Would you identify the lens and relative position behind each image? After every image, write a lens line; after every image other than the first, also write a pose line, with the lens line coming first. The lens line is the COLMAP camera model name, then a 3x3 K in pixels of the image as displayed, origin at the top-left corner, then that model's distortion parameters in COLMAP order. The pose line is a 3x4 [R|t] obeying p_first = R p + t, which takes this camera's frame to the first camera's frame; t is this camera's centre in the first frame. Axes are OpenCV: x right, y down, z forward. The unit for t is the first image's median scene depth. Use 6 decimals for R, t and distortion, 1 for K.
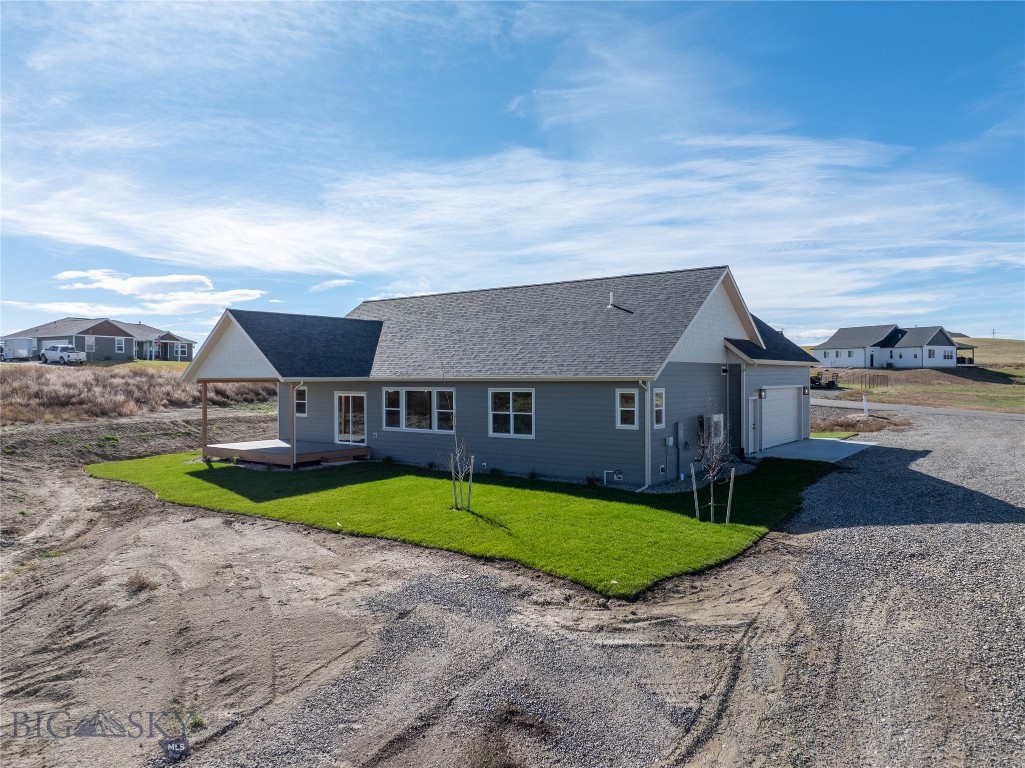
lens RADIAL K [[719.1, 0, 512.5], [0, 719.1, 384.0], [0, 0, 1]] dist [-0.032197, -0.003630]
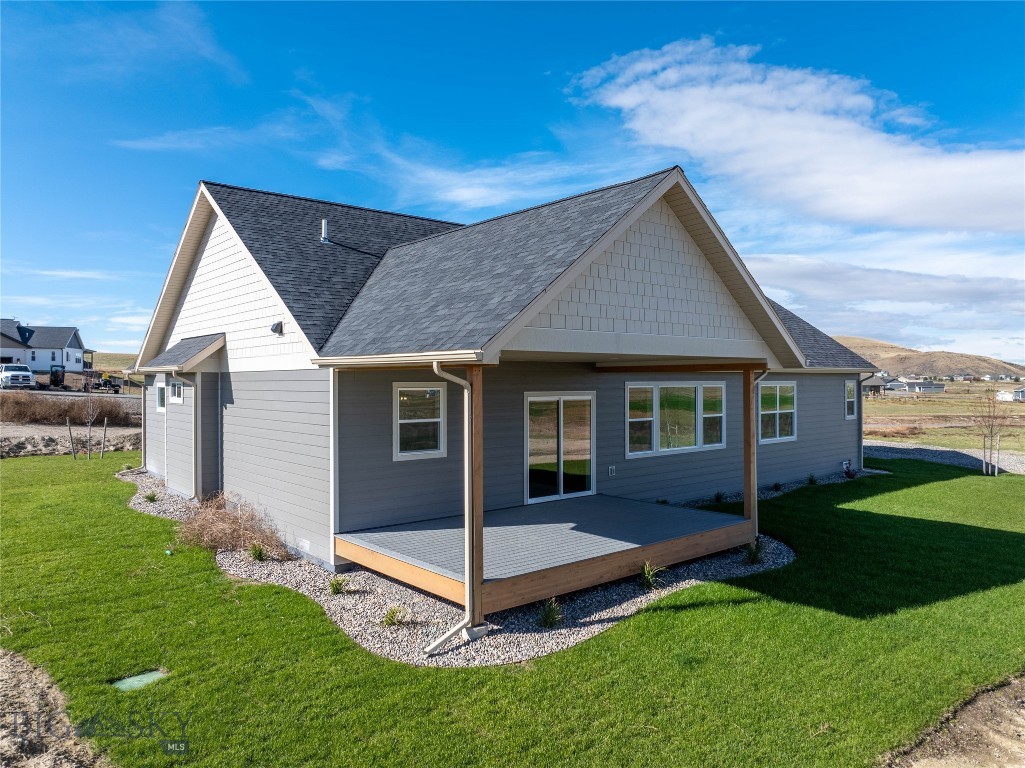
lens RADIAL K [[736.3, 0, 512.5], [0, 736.3, 384.0], [0, 0, 1]] dist [-0.001832, -0.001011]
pose [[0.262266, 0.001360, 0.964995, -0.811389], [0.009867, 0.999943, -0.004090, 0.008983], [-0.964945, 0.010594, 0.262238, 0.996048]]
